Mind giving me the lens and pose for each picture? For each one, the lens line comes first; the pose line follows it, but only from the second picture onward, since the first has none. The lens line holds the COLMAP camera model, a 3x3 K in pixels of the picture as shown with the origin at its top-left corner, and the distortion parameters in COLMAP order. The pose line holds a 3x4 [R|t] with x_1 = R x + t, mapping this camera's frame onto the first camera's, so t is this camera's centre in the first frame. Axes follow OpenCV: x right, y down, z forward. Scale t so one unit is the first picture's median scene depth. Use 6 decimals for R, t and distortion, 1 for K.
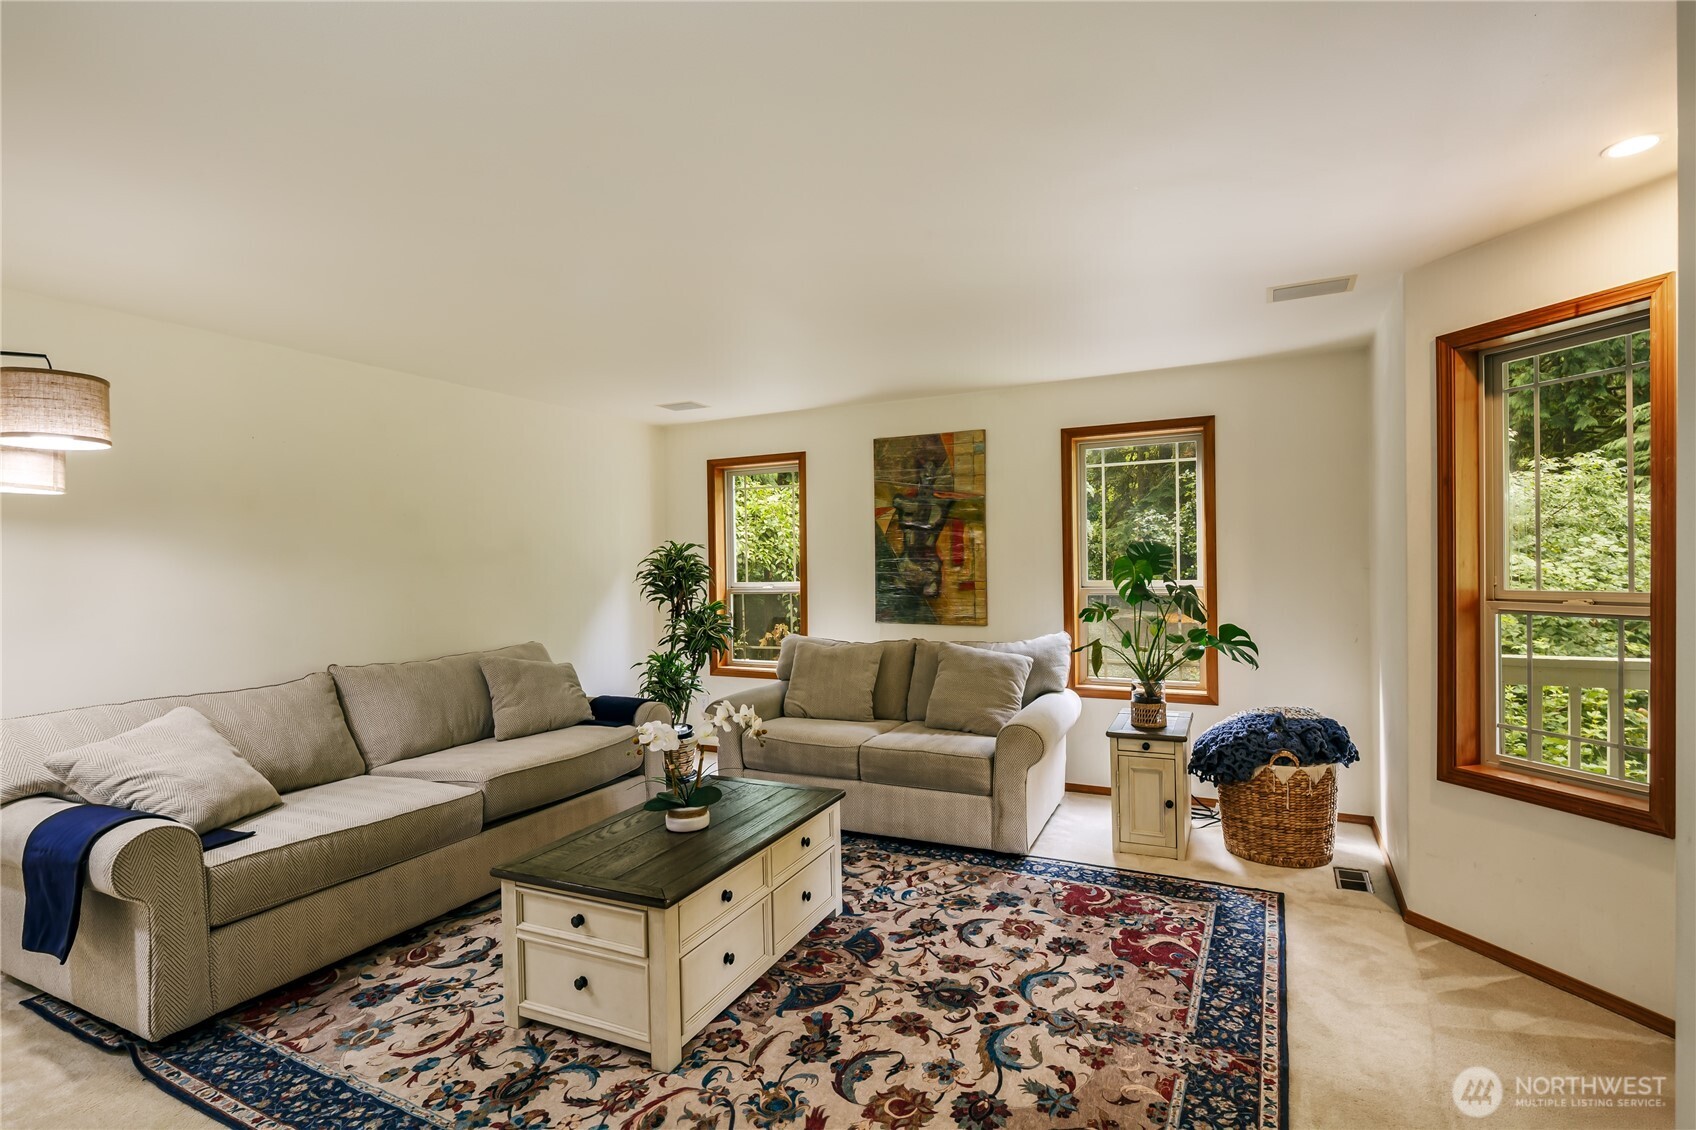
lens RADIAL K [[812.9, 0, 847.1], [0, 812.9, 573.9], [0, 0, 1]] dist [-0.001938, -0.000254]
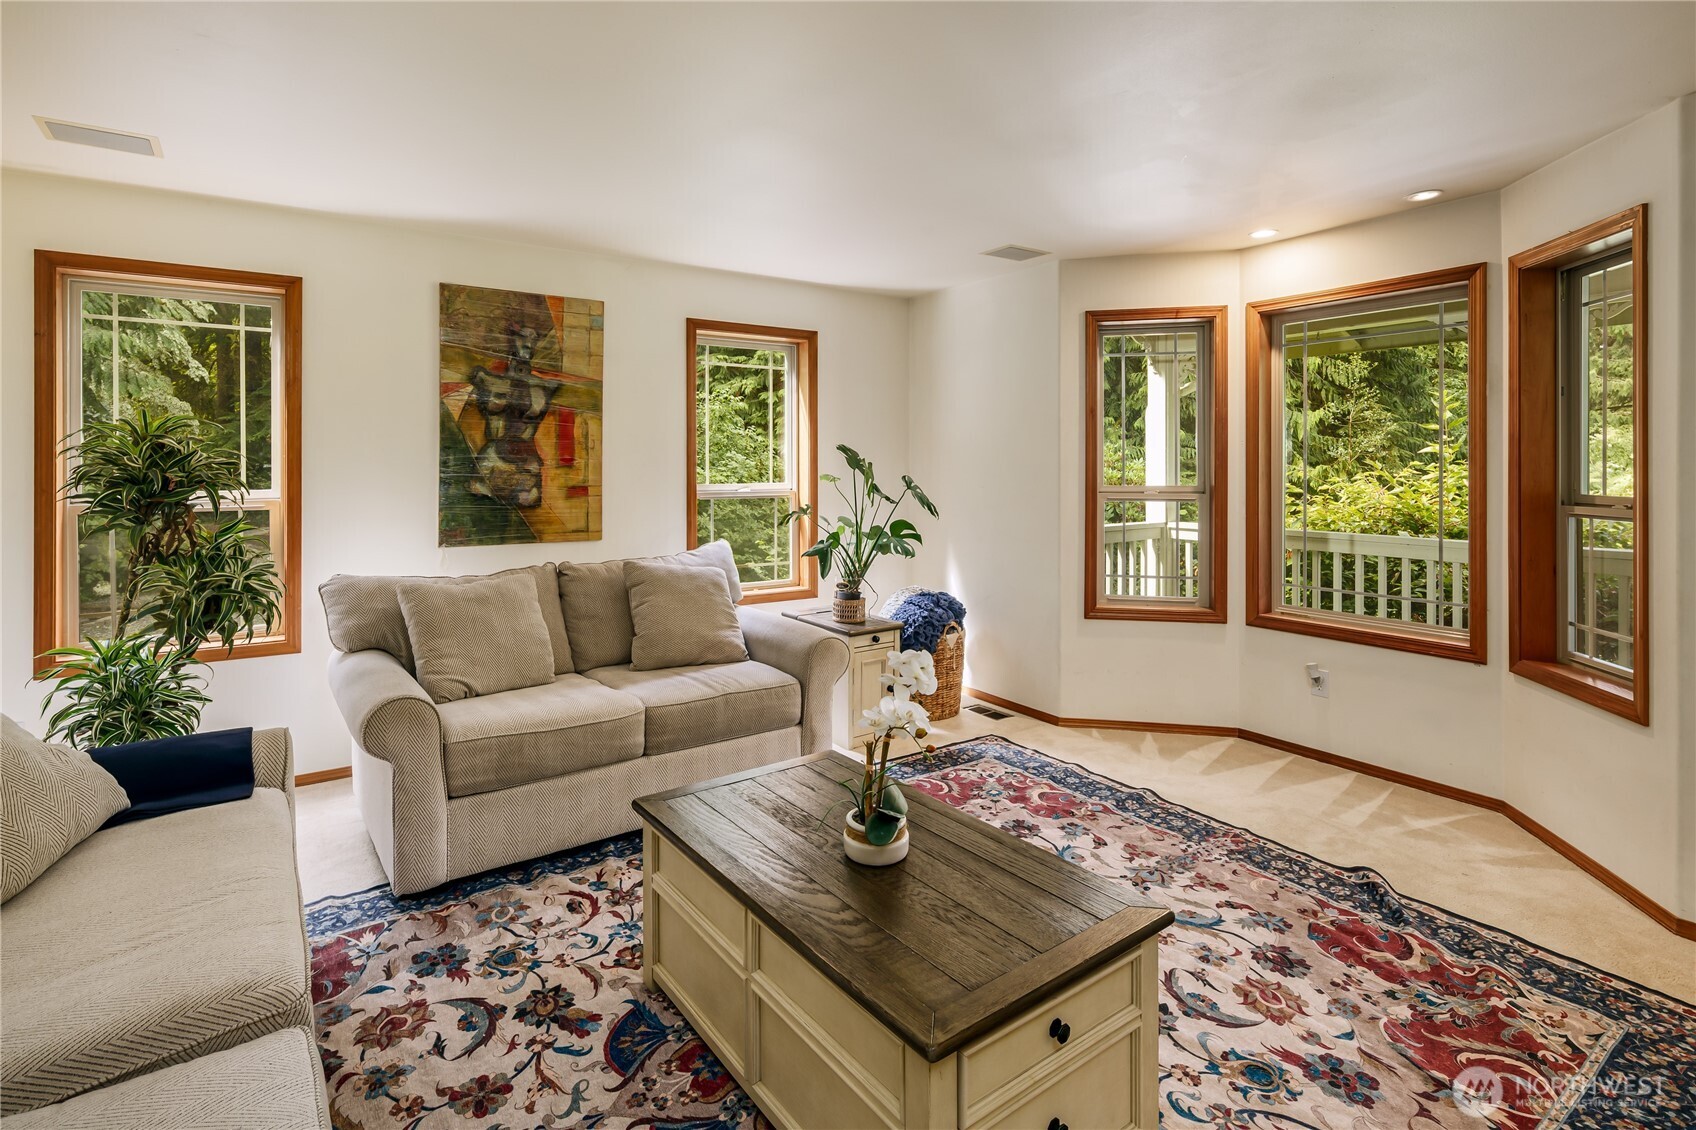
lens RADIAL K [[834.7, 0, 848.7], [0, 834.7, 448.2], [0, 0, 1]] dist [0.028316, 0.000443]
pose [[0.466405, 0.018605, 0.884375, -0.466833], [-0.004895, 0.999818, -0.018452, -0.013813], [-0.884558, 0.004277, 0.466411, 0.381793]]
